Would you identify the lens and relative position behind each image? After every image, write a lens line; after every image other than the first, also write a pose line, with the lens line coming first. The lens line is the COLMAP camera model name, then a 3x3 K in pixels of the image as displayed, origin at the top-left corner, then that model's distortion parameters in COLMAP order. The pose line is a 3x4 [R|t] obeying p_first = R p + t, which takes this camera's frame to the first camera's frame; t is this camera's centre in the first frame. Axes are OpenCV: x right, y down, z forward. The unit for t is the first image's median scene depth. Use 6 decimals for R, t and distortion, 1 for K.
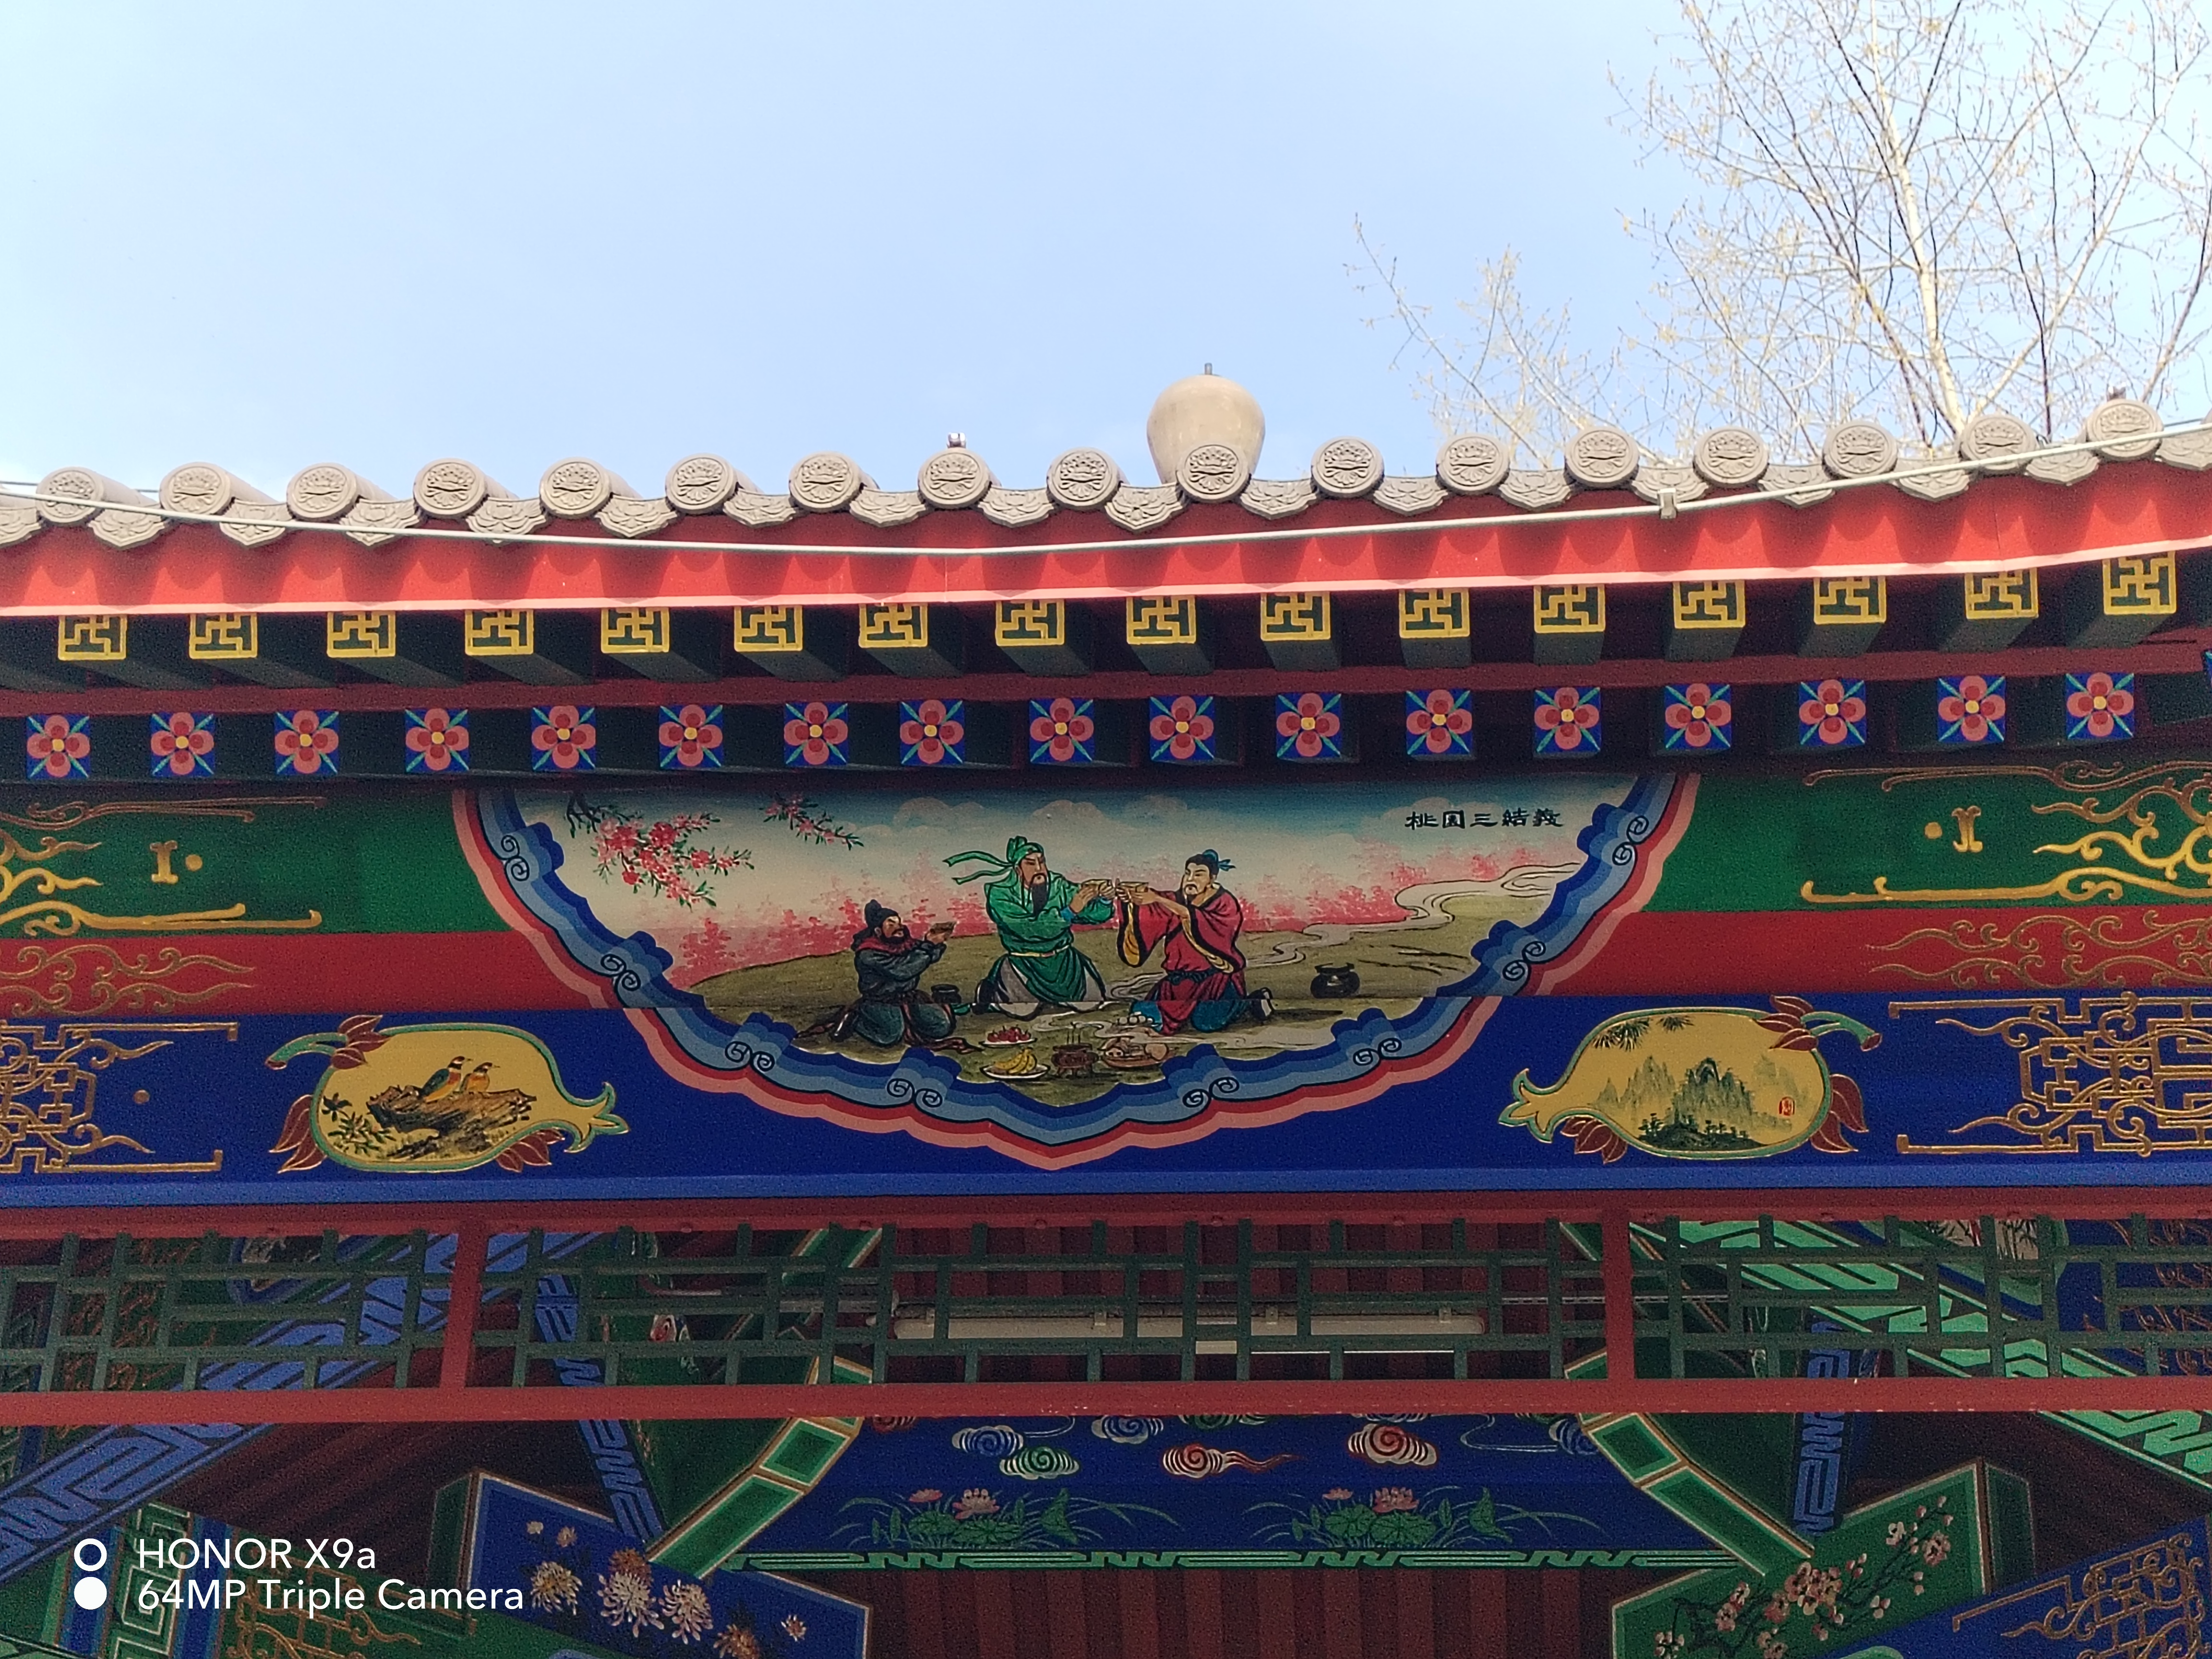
lens RADIAL K [[4745.1, 0, 1106.0], [0, 4745.1, 829.5], [0, 0, 1]] dist [0.077630, -0.617055]
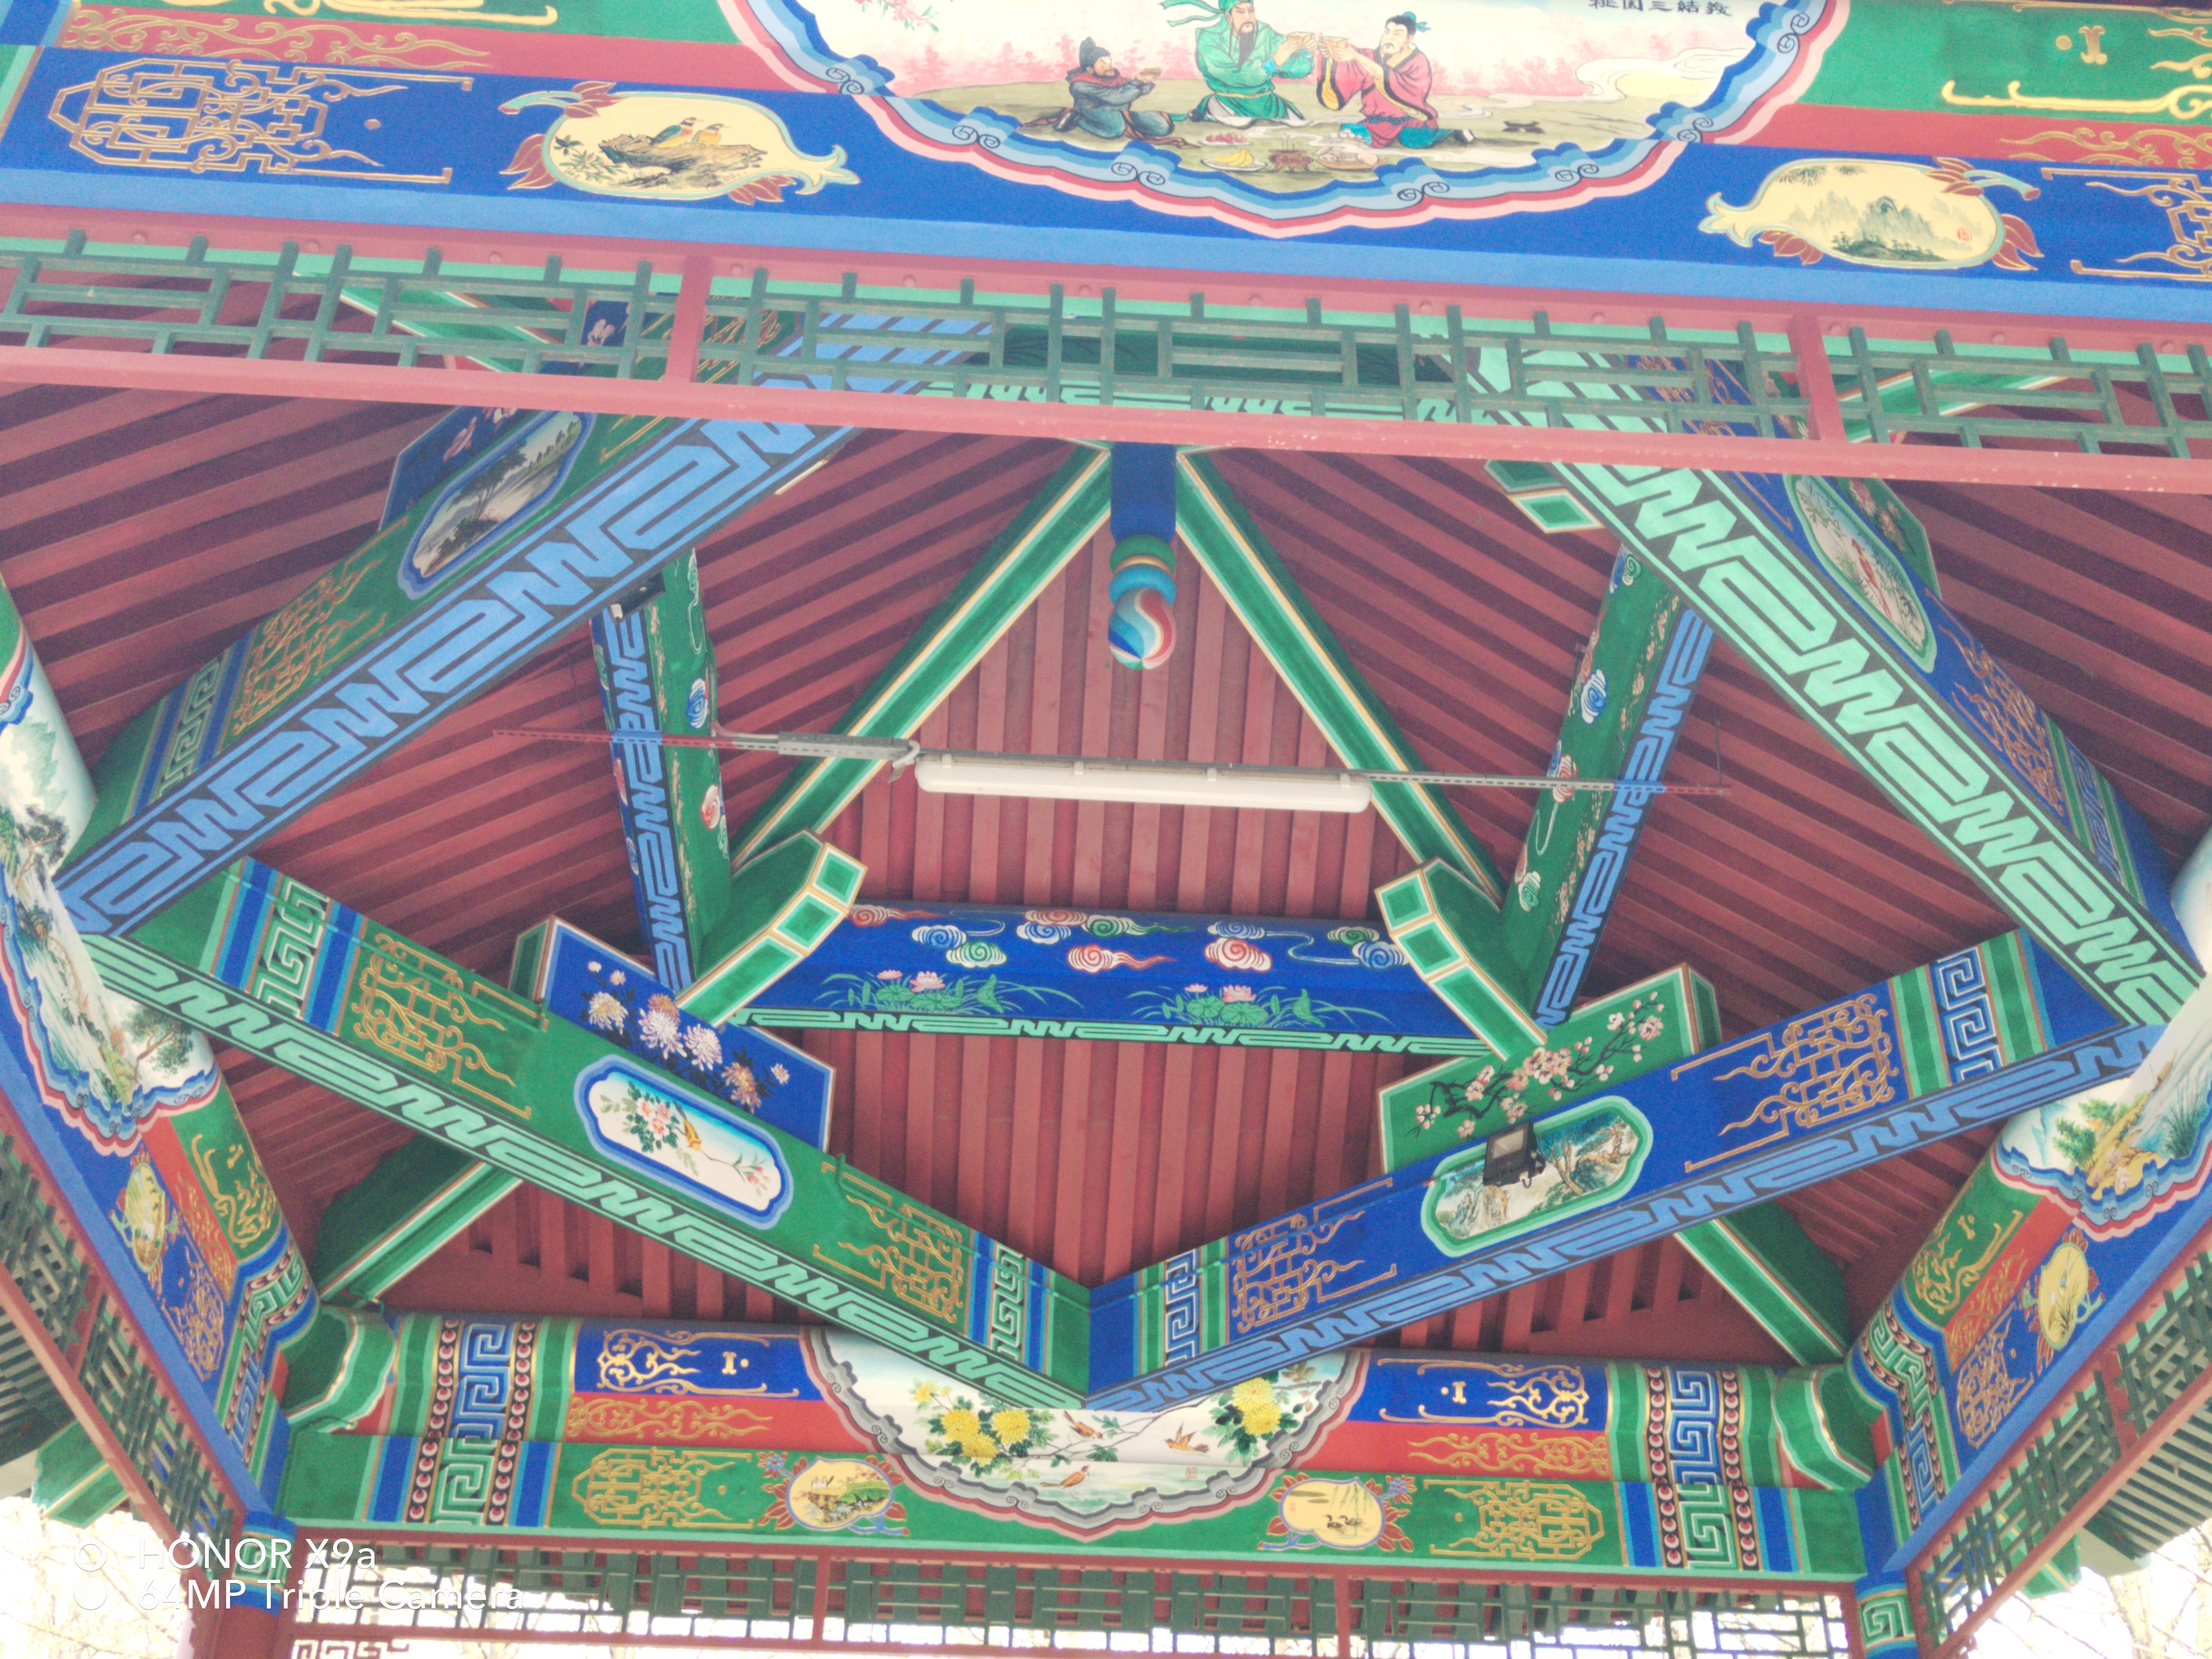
lens RADIAL K [[2521.7, 0, 1119.6], [0, 2521.7, 877.0], [0, 0, 1]] dist [0.040090, -0.188863]
pose [[0.989939, 0.067658, 0.124271, -0.100445], [-0.060887, 0.996487, -0.057501, 0.235712], [-0.127725, 0.049356, 0.990581, 0.451296]]
